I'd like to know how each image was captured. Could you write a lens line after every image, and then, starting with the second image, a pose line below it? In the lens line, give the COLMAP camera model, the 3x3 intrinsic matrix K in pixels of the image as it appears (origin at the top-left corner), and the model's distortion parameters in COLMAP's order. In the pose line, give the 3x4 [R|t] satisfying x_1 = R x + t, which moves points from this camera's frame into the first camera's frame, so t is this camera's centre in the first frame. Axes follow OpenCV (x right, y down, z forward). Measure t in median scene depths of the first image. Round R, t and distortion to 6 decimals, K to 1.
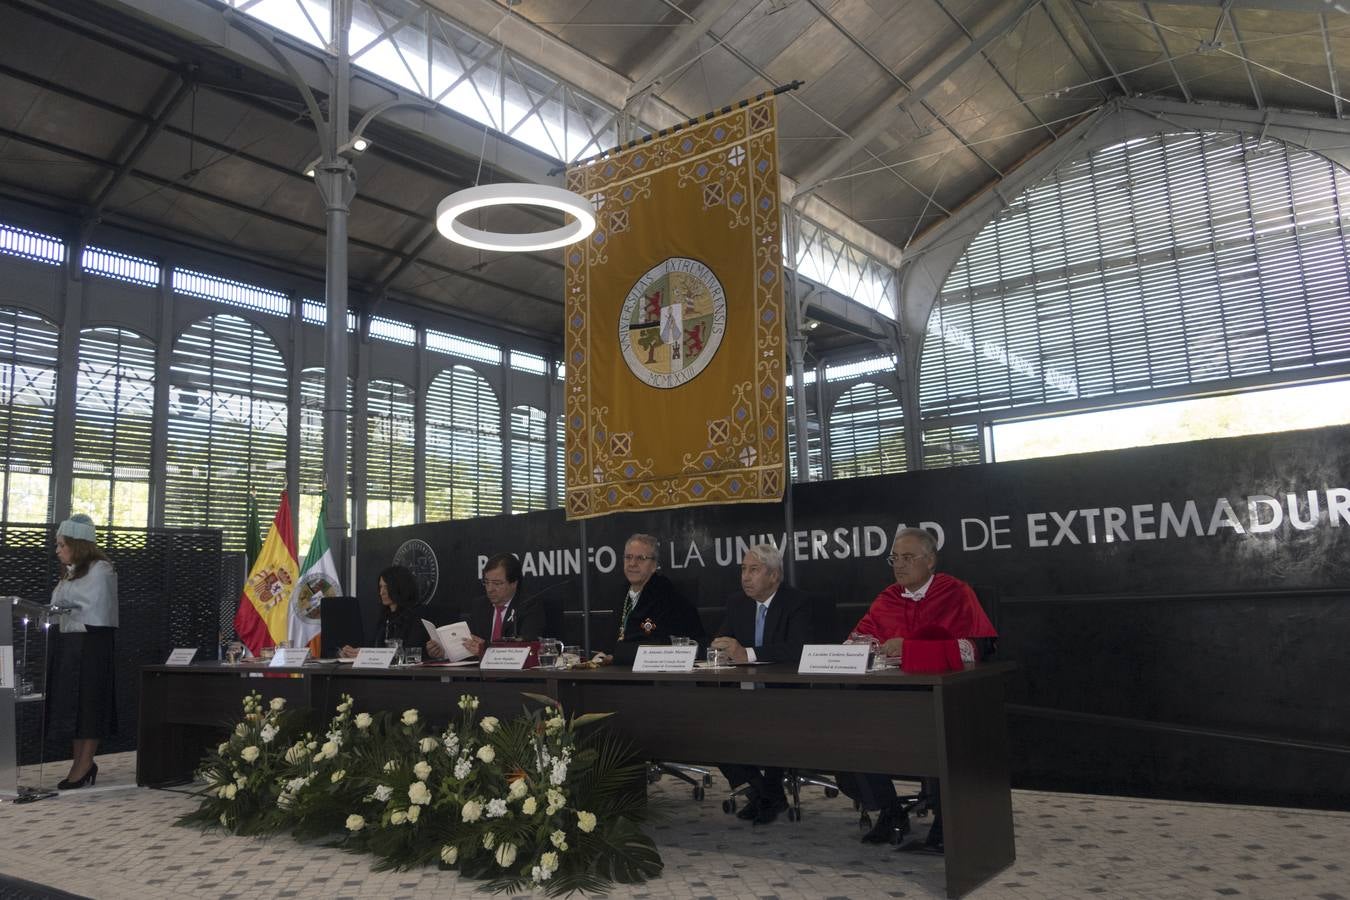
lens RADIAL K [[1061.9, 0, 678.4], [0, 1061.9, 451.0], [0, 0, 1]] dist [-0.008411, 0.006505]
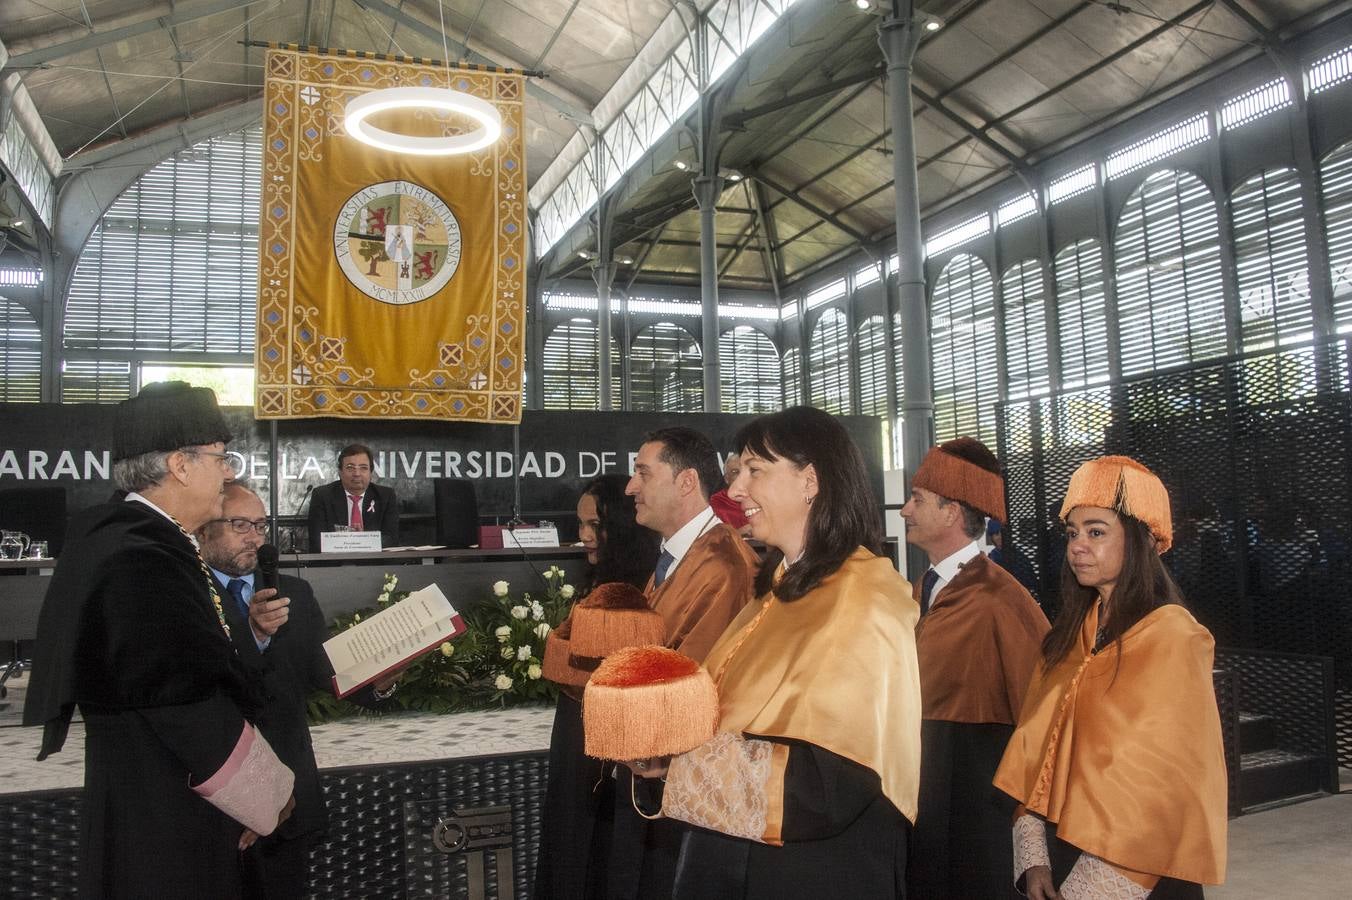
lens RADIAL K [[1087.6, 0, 704.2], [0, 1087.6, 456.2], [0, 0, 1]] dist [-0.144753, 0.079258]
pose [[0.524964, 0.082164, 0.847149, -0.711157], [-0.110879, 0.993449, -0.027643, 0.082656], [-0.843871, -0.079419, 0.530636, 0.170841]]
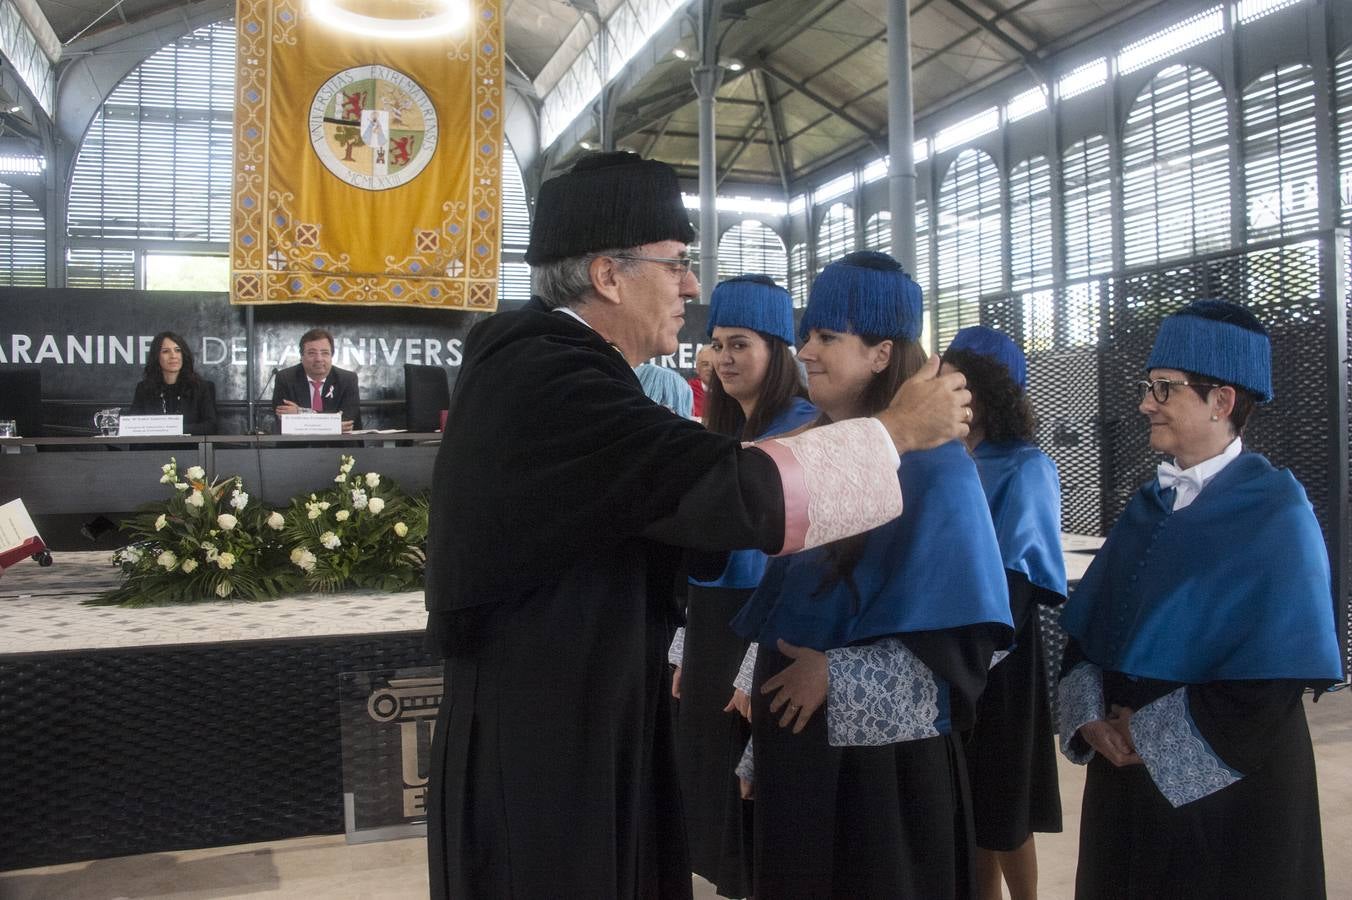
lens RADIAL K [[1087.3, 0, 700.1], [0, 1087.3, 441.6], [0, 0, 1]] dist [-0.142557, 0.075153]
pose [[0.540432, 0.021953, 0.841101, -0.690607], [-0.126384, 0.990436, 0.055355, 0.084469], [-0.831842, -0.136218, 0.538038, 0.133648]]
